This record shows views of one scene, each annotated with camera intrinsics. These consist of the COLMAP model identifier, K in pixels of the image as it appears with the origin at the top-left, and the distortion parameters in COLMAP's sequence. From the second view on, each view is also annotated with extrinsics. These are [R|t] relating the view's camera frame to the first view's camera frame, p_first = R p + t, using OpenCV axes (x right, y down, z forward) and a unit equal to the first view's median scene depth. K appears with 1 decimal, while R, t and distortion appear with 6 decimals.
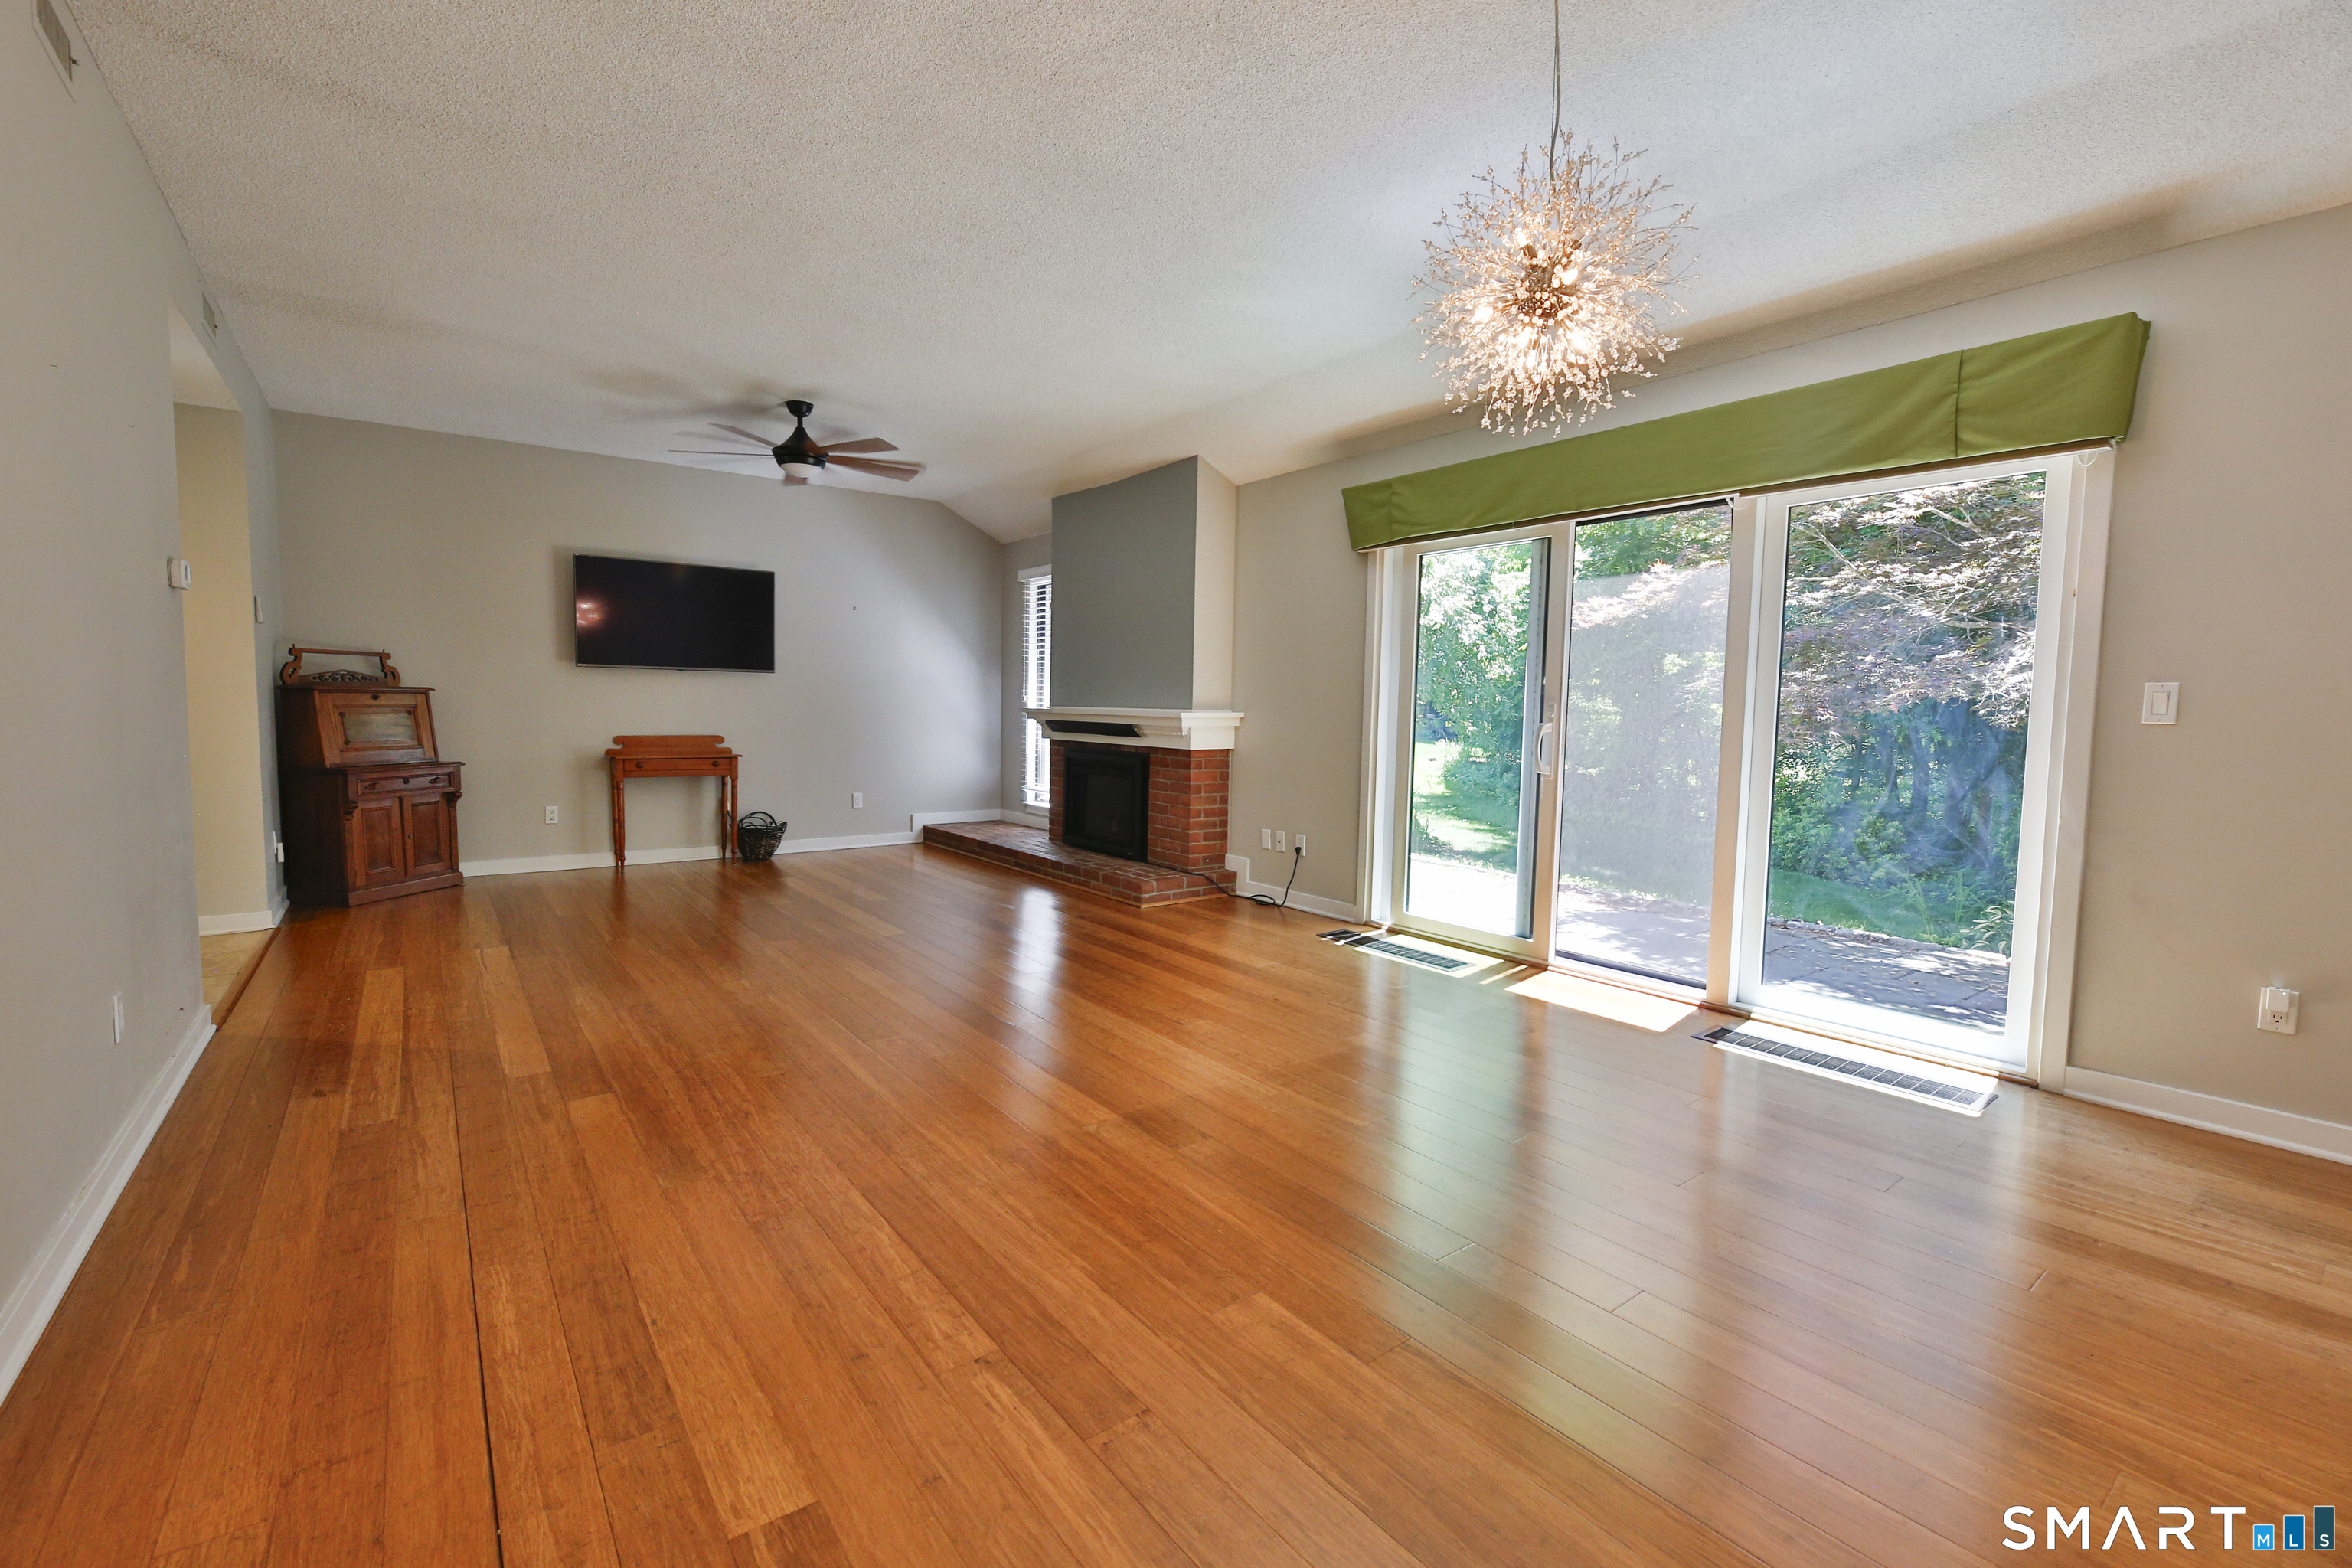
lens RADIAL K [[993.3, 0, 1163.2], [0, 993.3, 777.8], [0, 0, 1]] dist [0.000404, -0.002952]
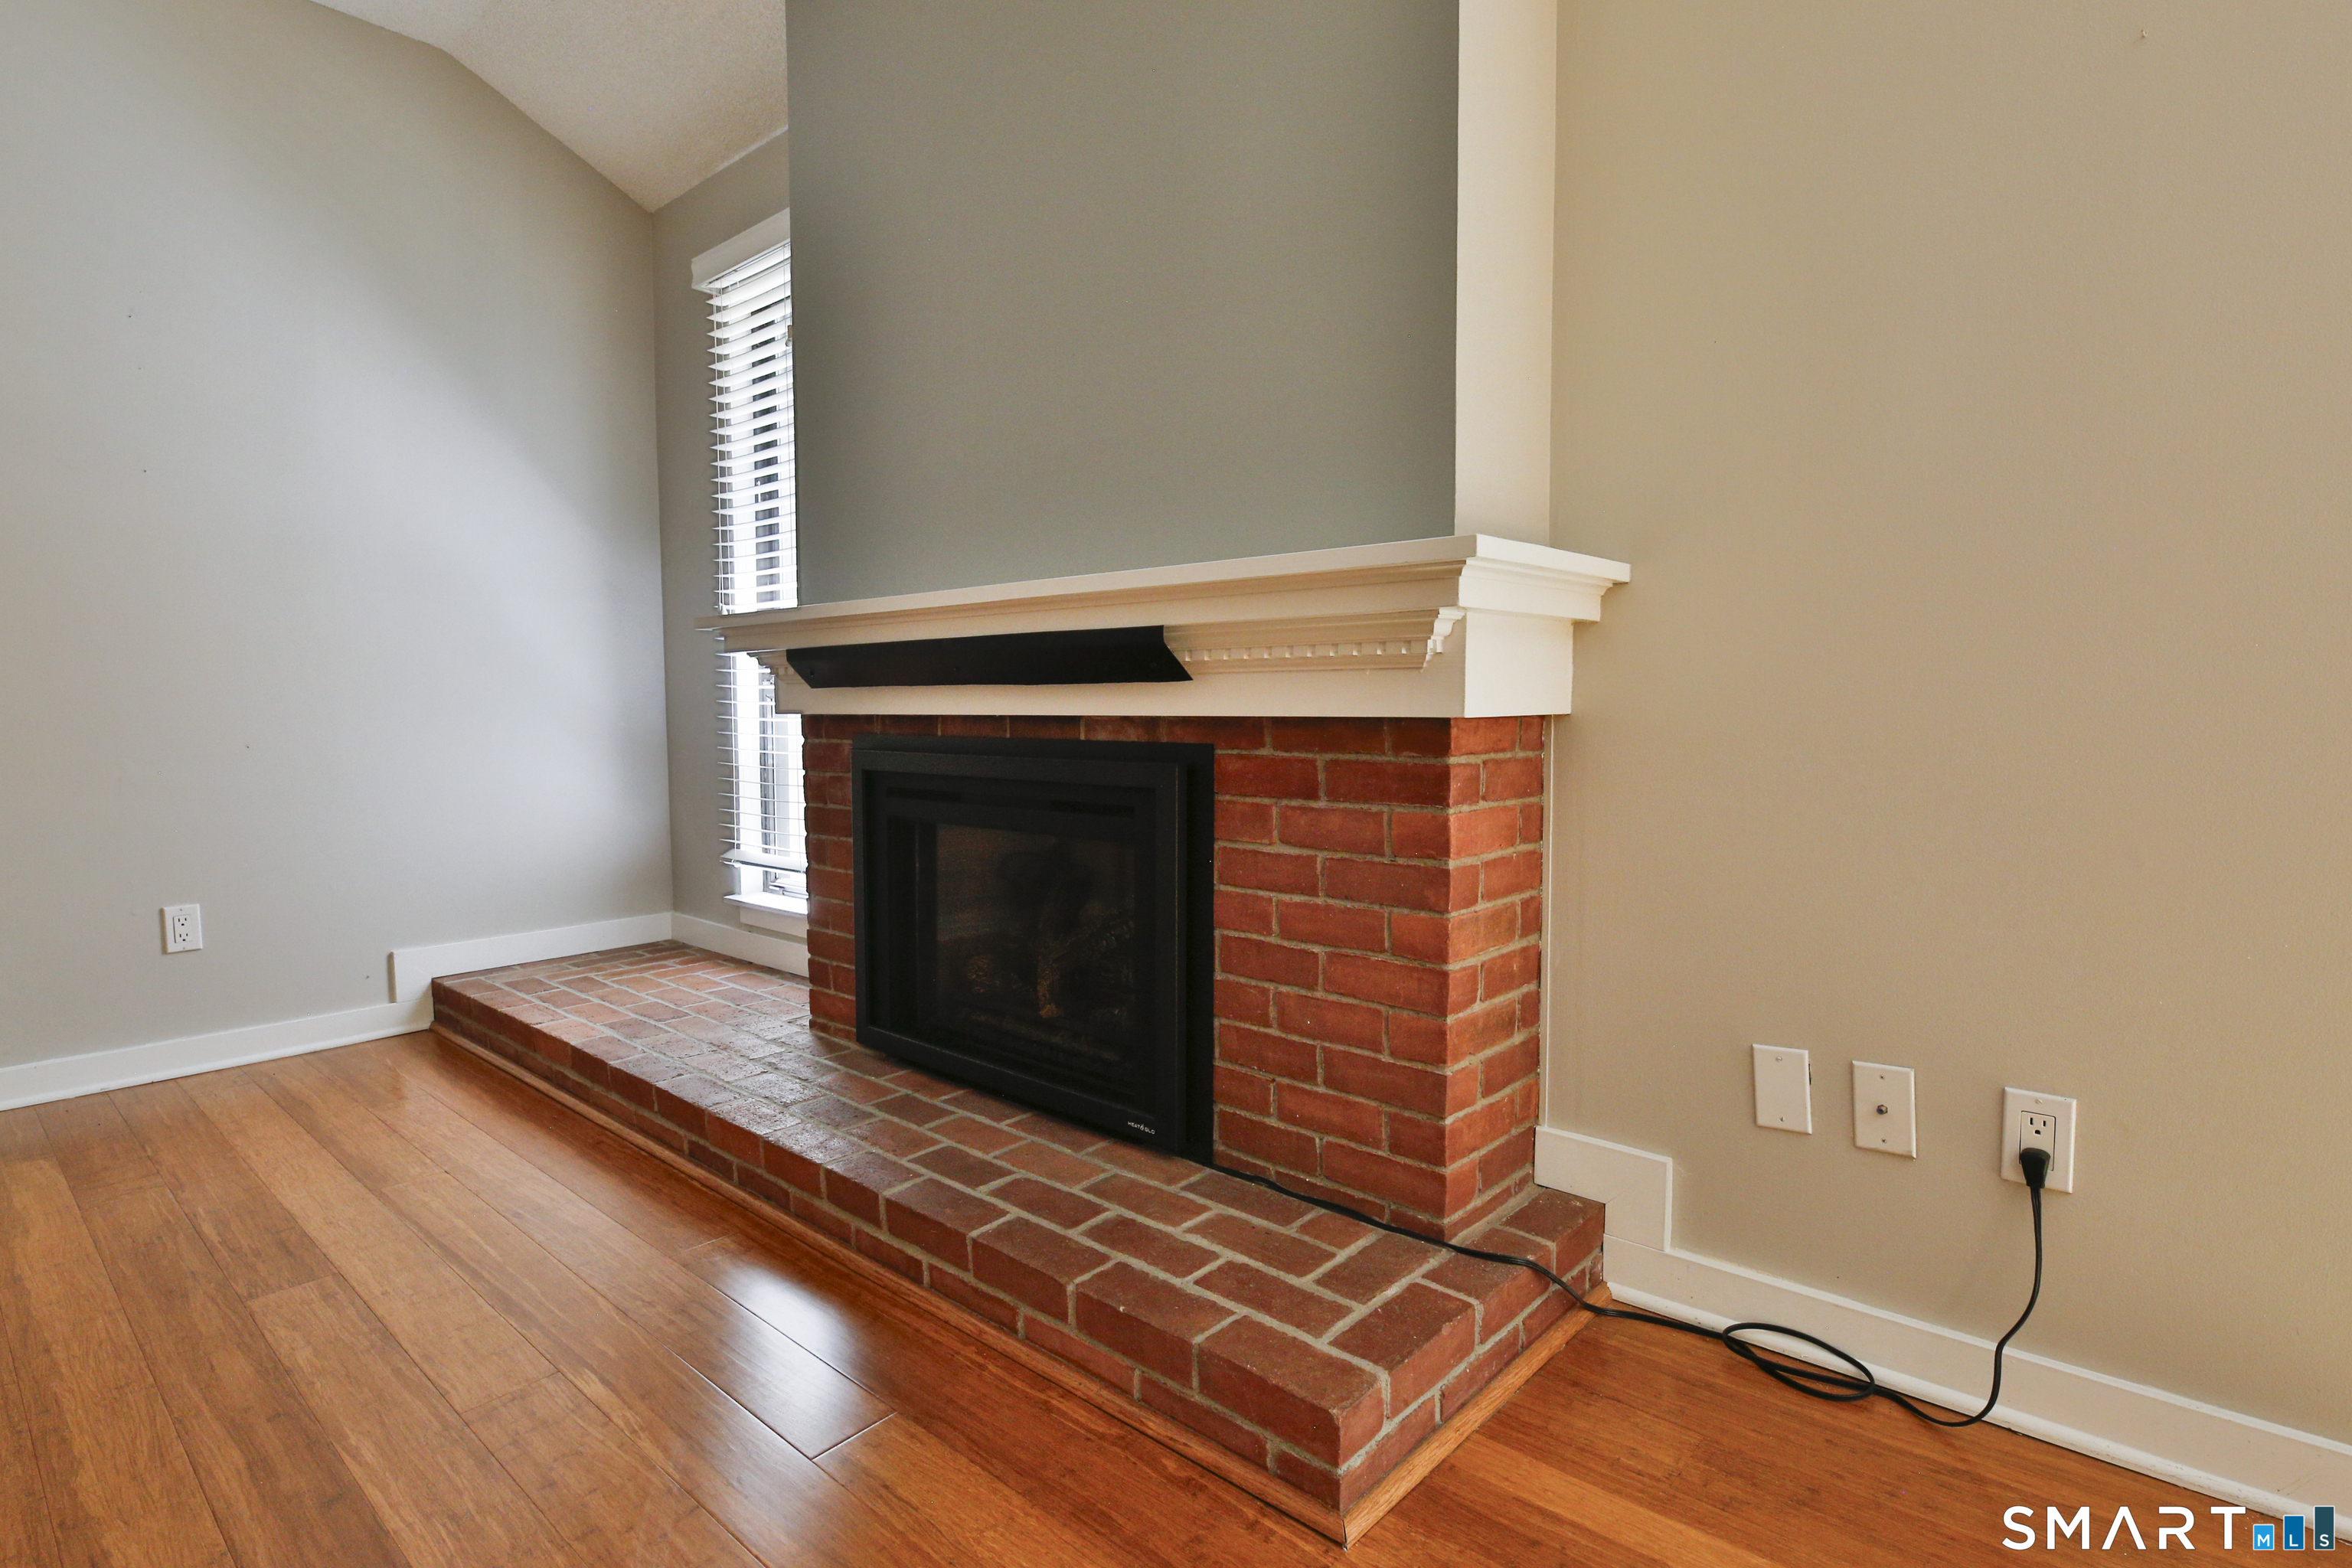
lens RADIAL K [[1169.6, 0, 1176.0], [0, 1169.6, 784.0], [0, 0, 1]] dist [0.002609, 0.000218]
pose [[0.979183, -0.033593, 0.200182, -0.090838], [0.034908, 0.999386, -0.003042, -0.014826], [-0.199957, 0.009967, 0.979754, 0.756513]]
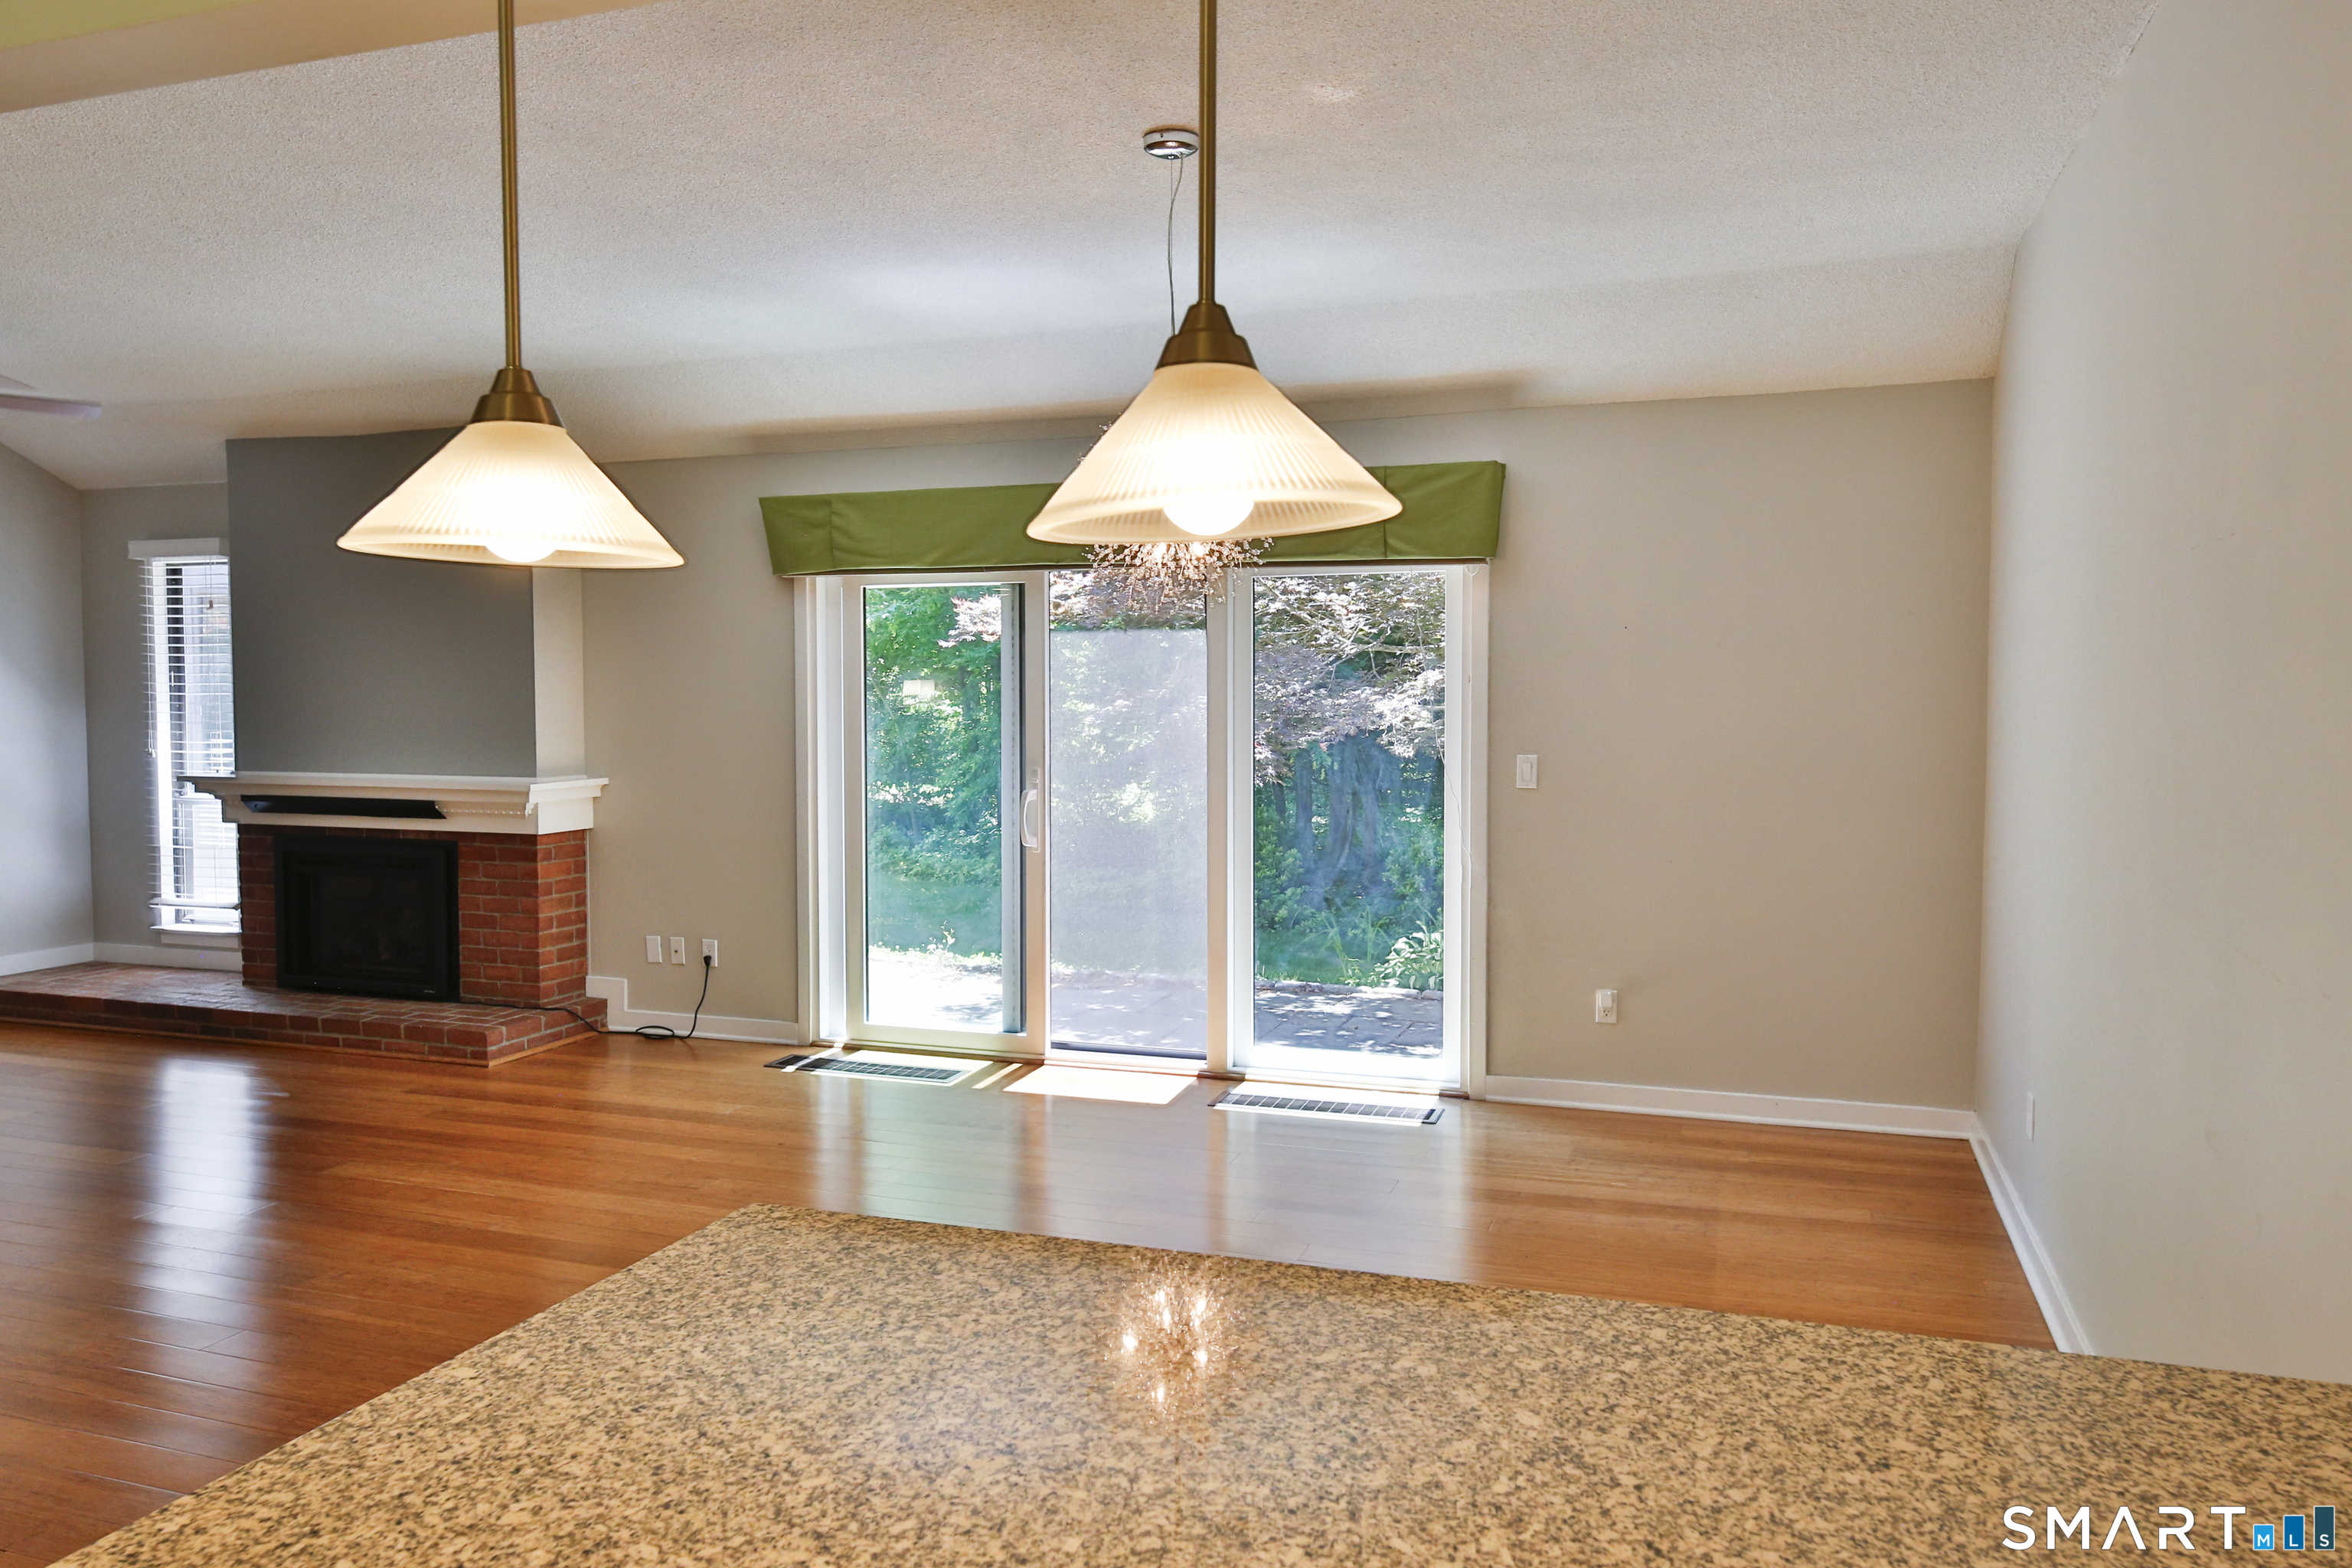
lens RADIAL K [[1614.3, 0, 1176.0], [0, 1614.3, 784.0], [0, 0, 1]] dist [0.004984, -0.004290]
pose [[0.831010, -0.046840, 0.554281, -0.232594], [0.054759, 0.998497, 0.002280, -0.042143], [-0.553555, 0.028457, 0.832326, -0.212782]]
